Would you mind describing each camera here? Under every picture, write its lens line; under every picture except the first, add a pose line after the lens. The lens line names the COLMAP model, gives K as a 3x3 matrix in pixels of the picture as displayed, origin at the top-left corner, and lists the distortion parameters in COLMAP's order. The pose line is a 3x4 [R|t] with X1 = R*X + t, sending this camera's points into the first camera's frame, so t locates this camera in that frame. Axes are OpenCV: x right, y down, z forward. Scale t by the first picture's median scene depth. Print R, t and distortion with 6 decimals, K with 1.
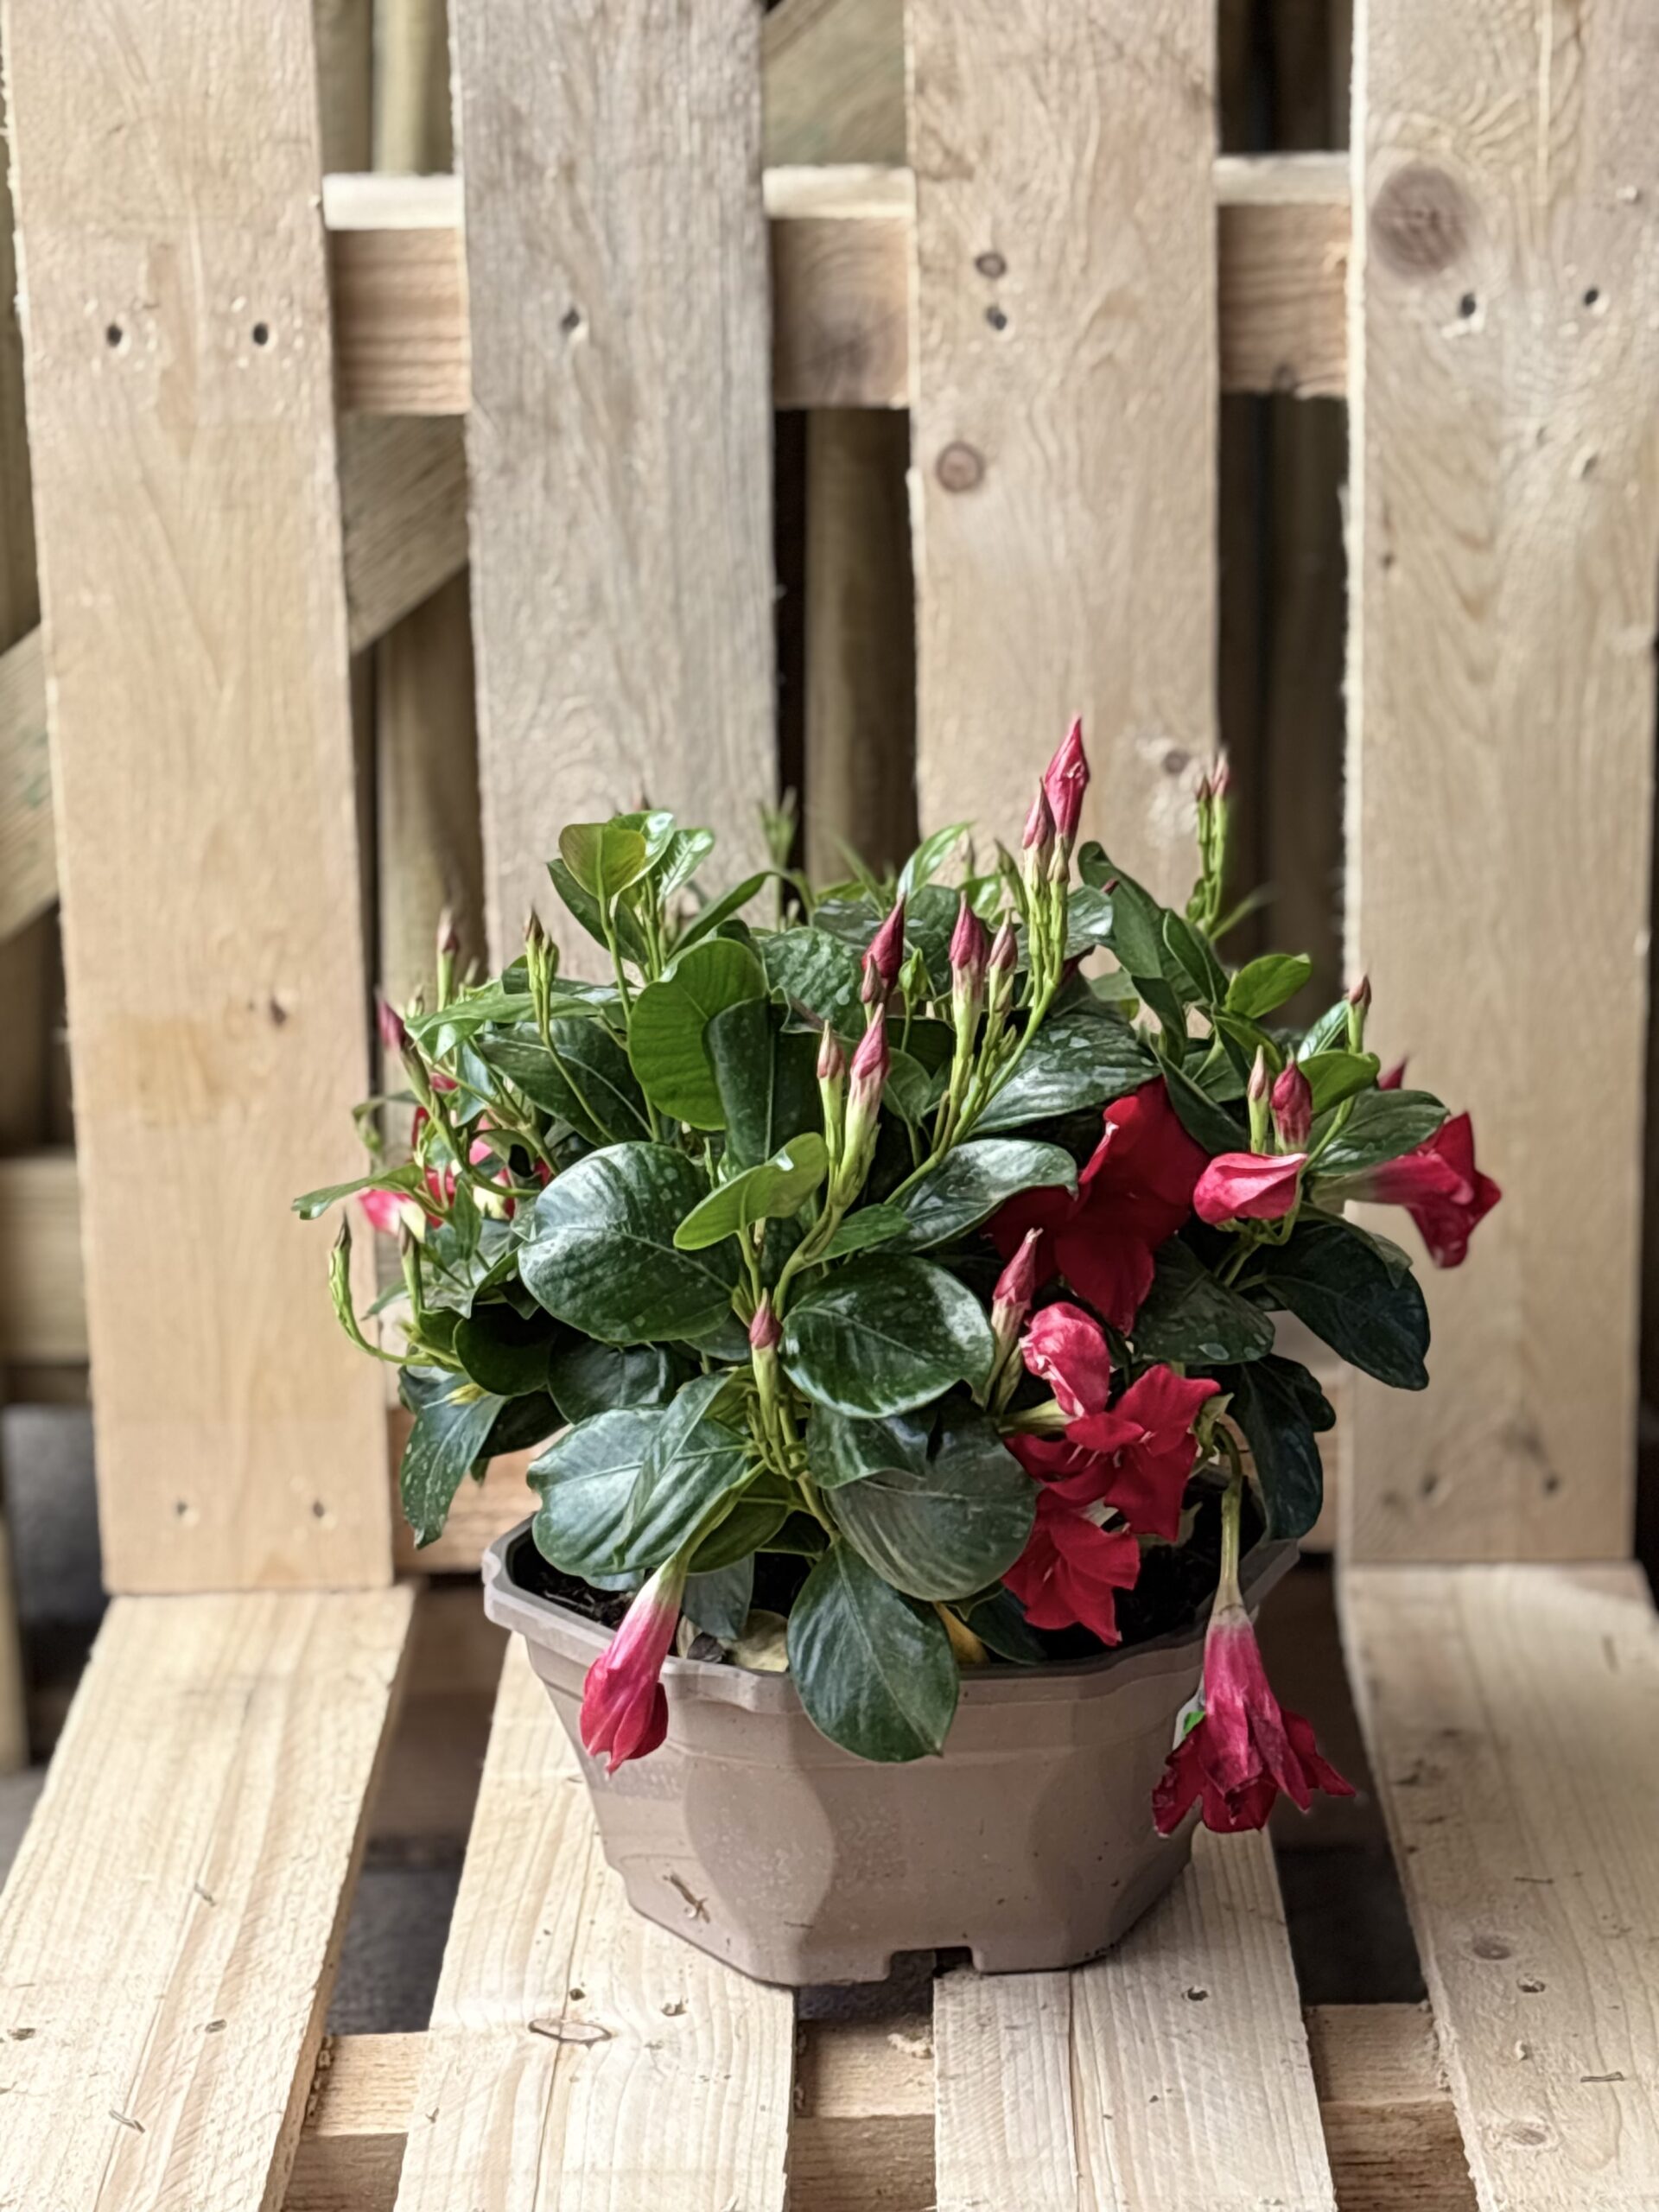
lens RADIAL K [[5157.8, 0, 829.2], [0, 5157.8, 1123.2], [0, 0, 1]] dist [0.149002, 0.000000]
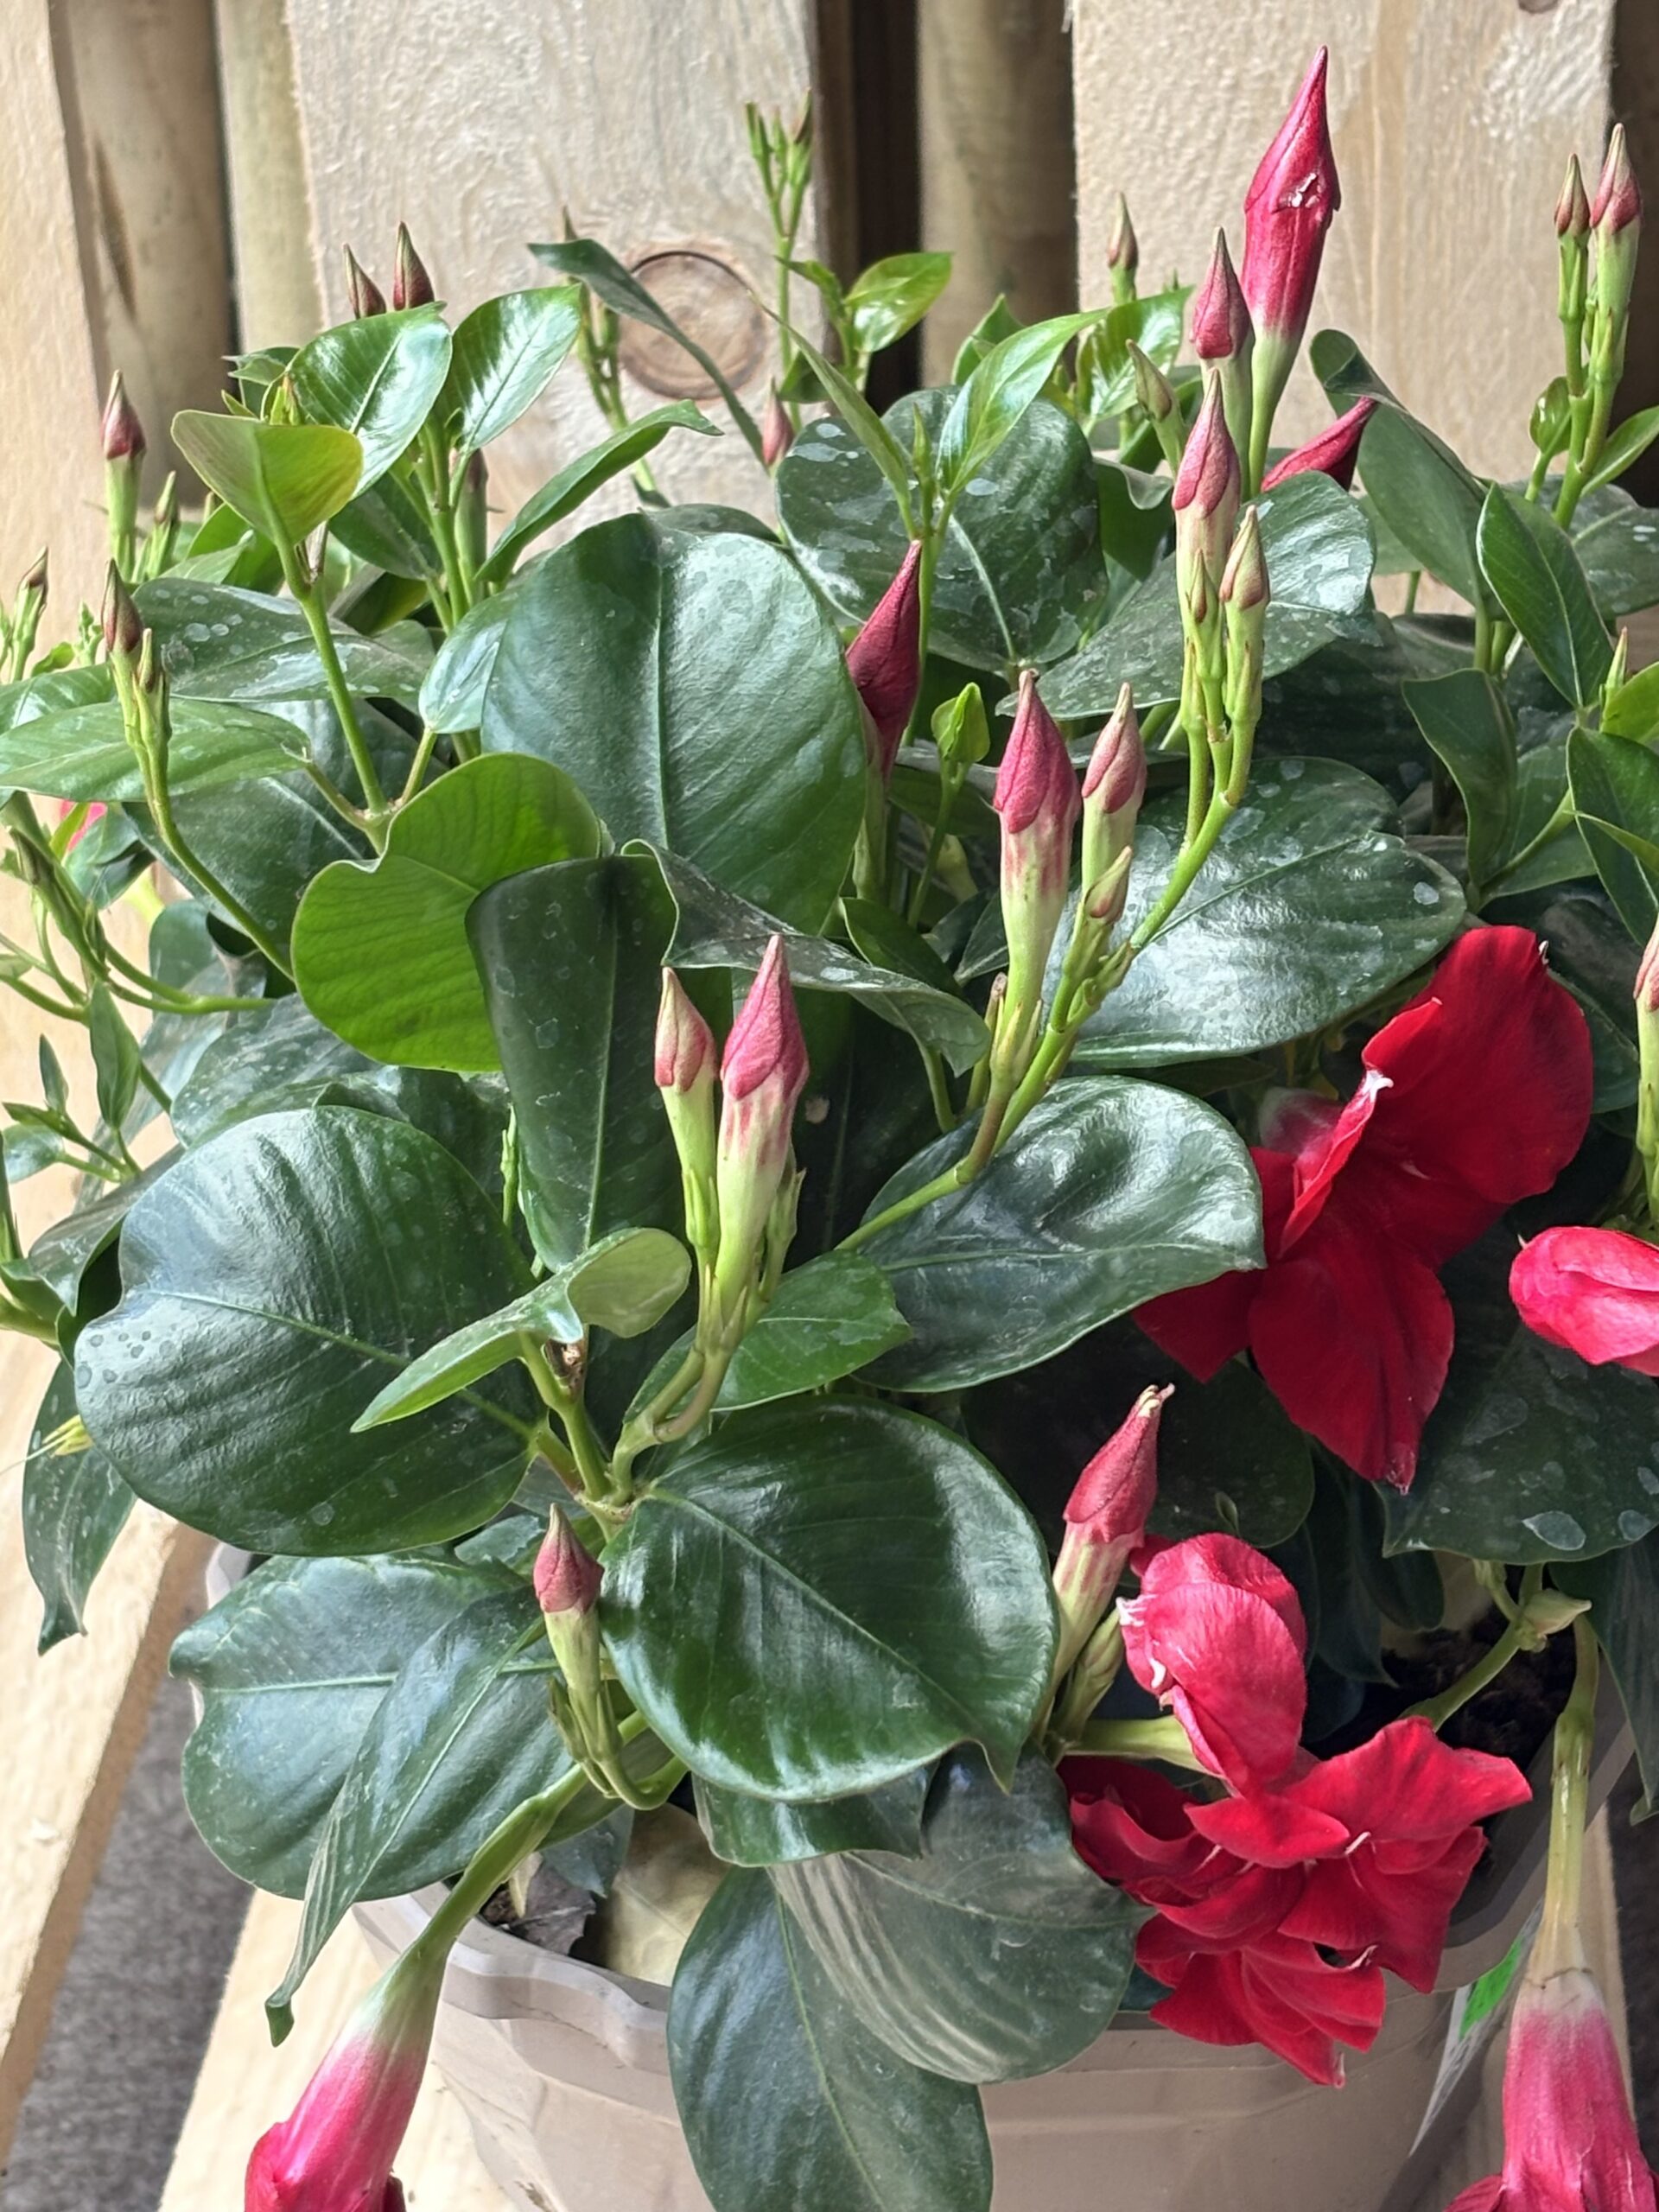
lens RADIAL K [[5157.8, 0, 891.5], [0, 5157.8, 1105.7], [0, 0, 1]] dist [0.149002, 0.000000]
pose [[0.998089, 0.020978, -0.058127, 0.034573], [-0.005854, 0.968483, 0.249012, -0.095700], [0.061518, -0.248196, 0.966755, 0.452447]]
